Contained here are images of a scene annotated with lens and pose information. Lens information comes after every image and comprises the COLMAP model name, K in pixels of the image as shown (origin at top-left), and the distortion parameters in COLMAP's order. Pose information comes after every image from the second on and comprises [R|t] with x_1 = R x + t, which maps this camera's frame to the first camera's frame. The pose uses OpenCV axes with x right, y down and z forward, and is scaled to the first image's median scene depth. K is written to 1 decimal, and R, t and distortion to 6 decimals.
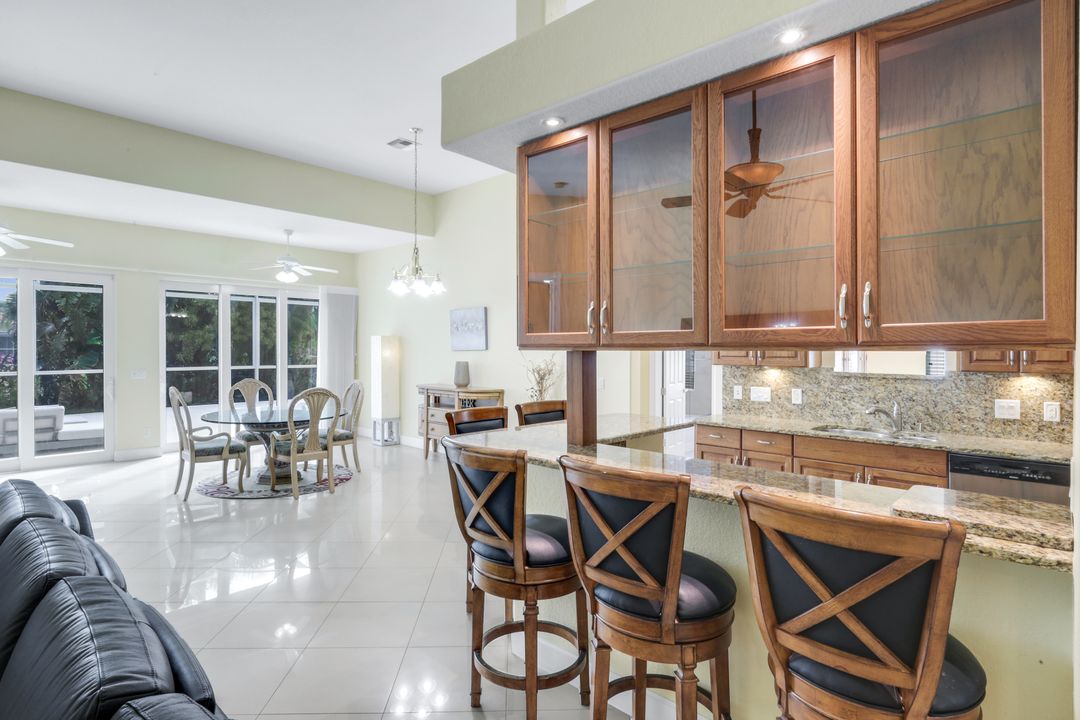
lens RADIAL K [[549.6, 0, 544.8], [0, 549.6, 356.8], [0, 0, 1]] dist [-0.004711, 0.001700]
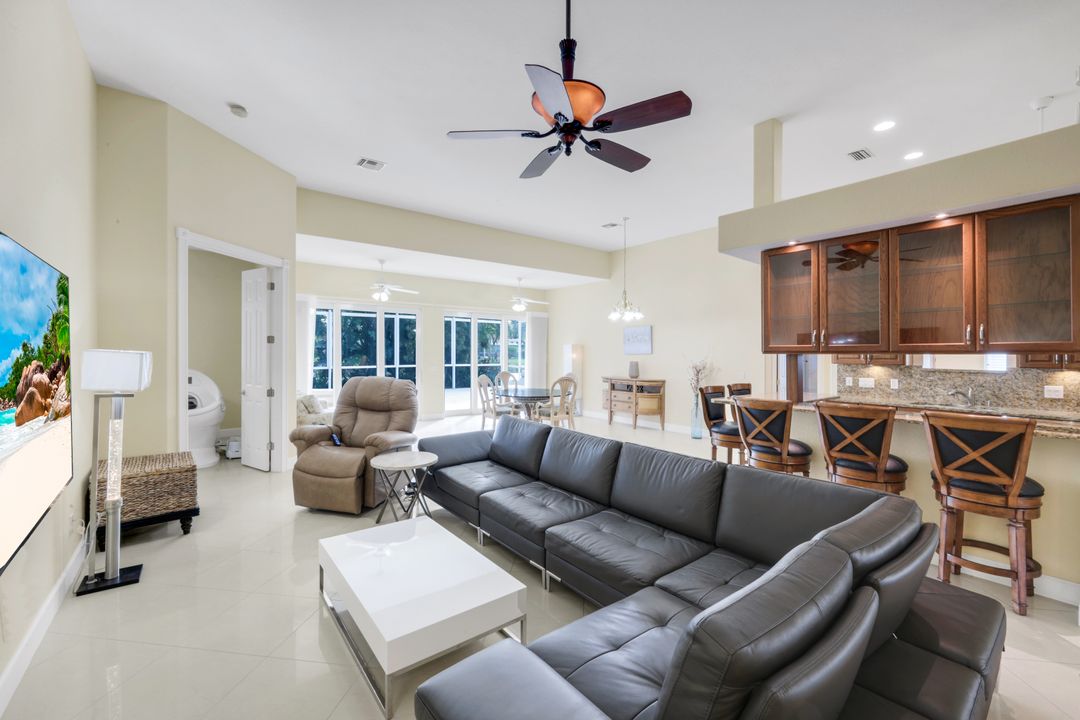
lens RADIAL K [[441.4, 0, 537.6], [0, 441.4, 356.4], [0, 0, 1]] dist [0.000168, -0.000569]
pose [[0.986881, 0.002498, -0.161430, -0.406520], [-0.003536, 0.999975, -0.006144, 0.006399], [0.161411, 0.006634, 0.986865, -0.479658]]
